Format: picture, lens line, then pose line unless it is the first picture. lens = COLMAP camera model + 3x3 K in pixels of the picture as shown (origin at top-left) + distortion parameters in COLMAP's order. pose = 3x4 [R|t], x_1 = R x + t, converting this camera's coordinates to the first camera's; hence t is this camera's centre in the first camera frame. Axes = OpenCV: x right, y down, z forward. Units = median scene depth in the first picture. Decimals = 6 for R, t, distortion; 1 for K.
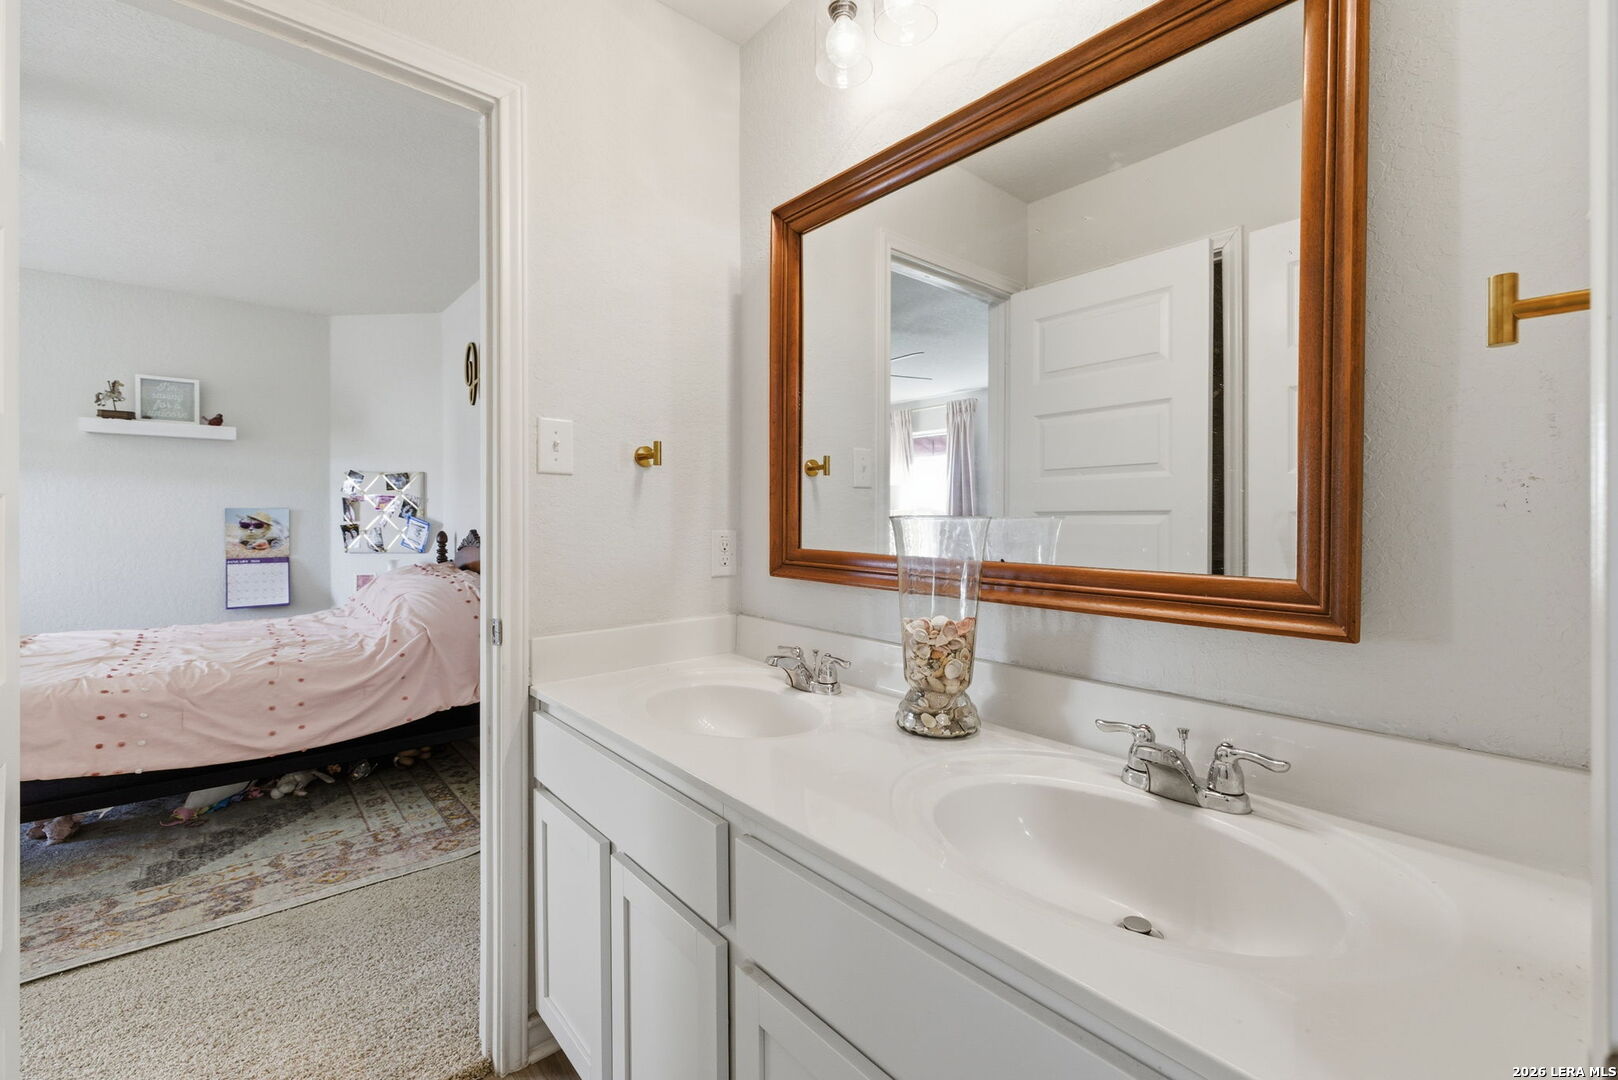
lens RADIAL K [[694.0, 0, 807.3], [0, 694.0, 525.9], [0, 0, 1]] dist [0.002995, 0.000732]
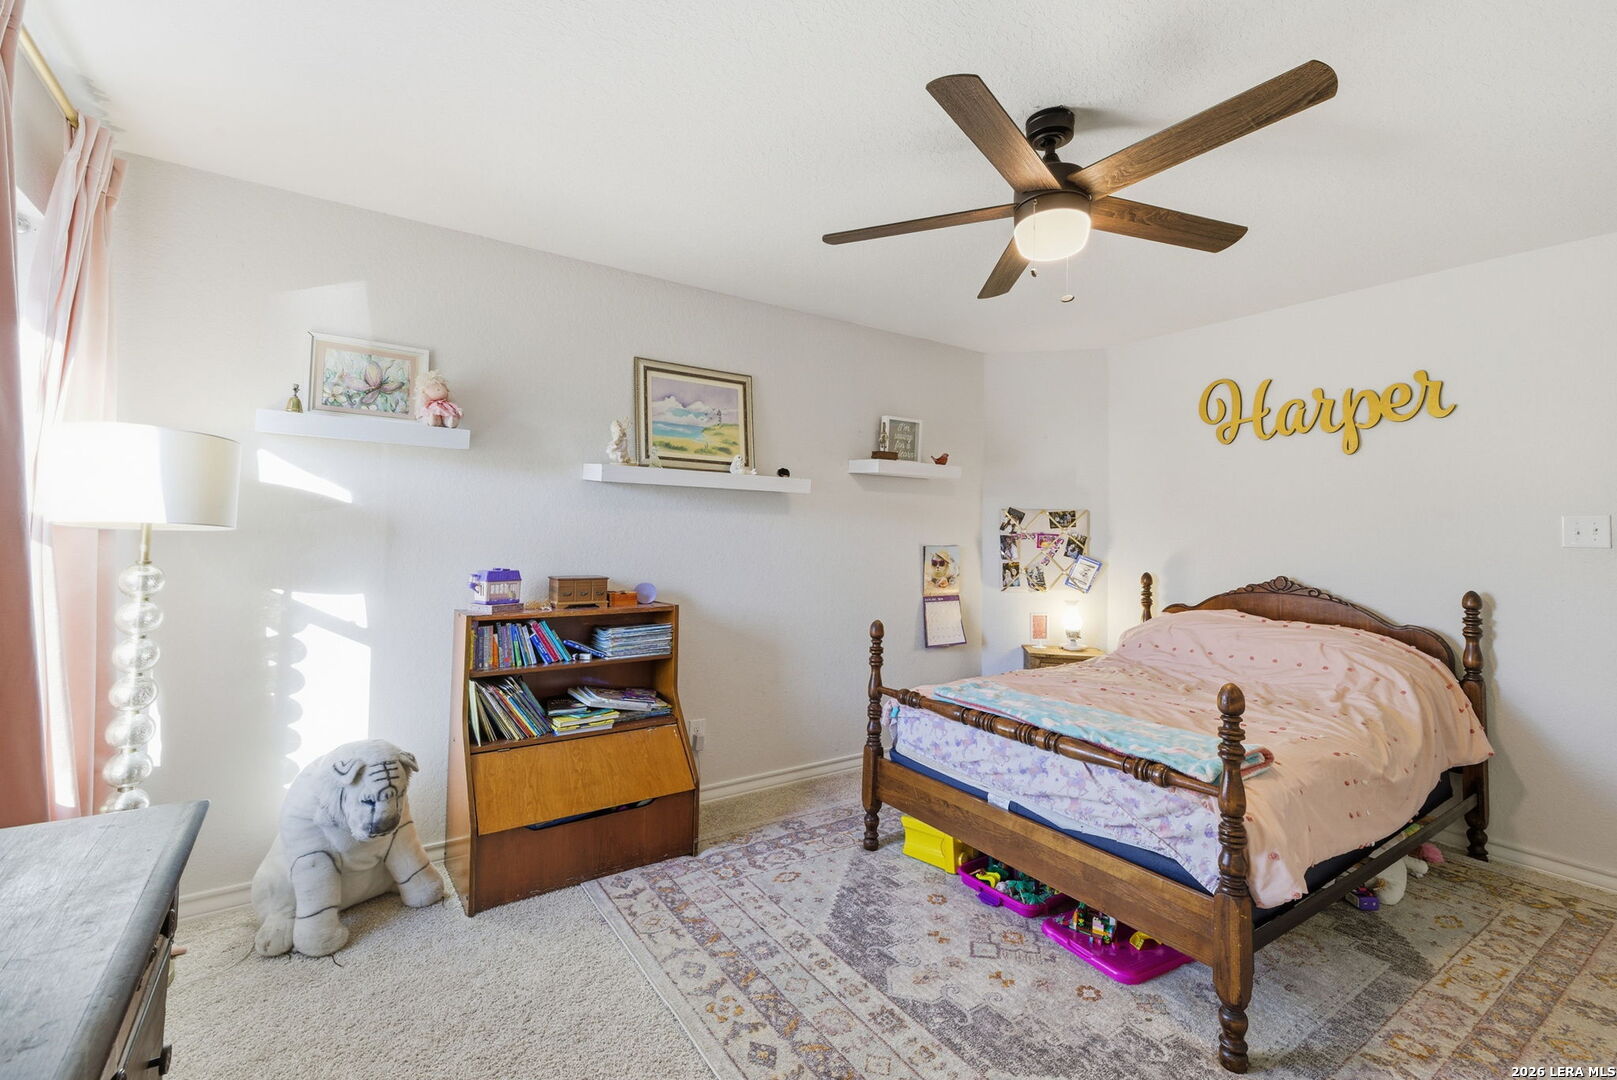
lens RADIAL K [[693.6, 0, 808.7], [0, 693.6, 525.7], [0, 0, 1]] dist [0.002995, 0.000732]
pose [[0.993662, 0.009103, -0.112038, -0.862046], [-0.012434, 0.999500, -0.029065, -0.023109], [0.111718, 0.030274, 0.993279, -0.013675]]
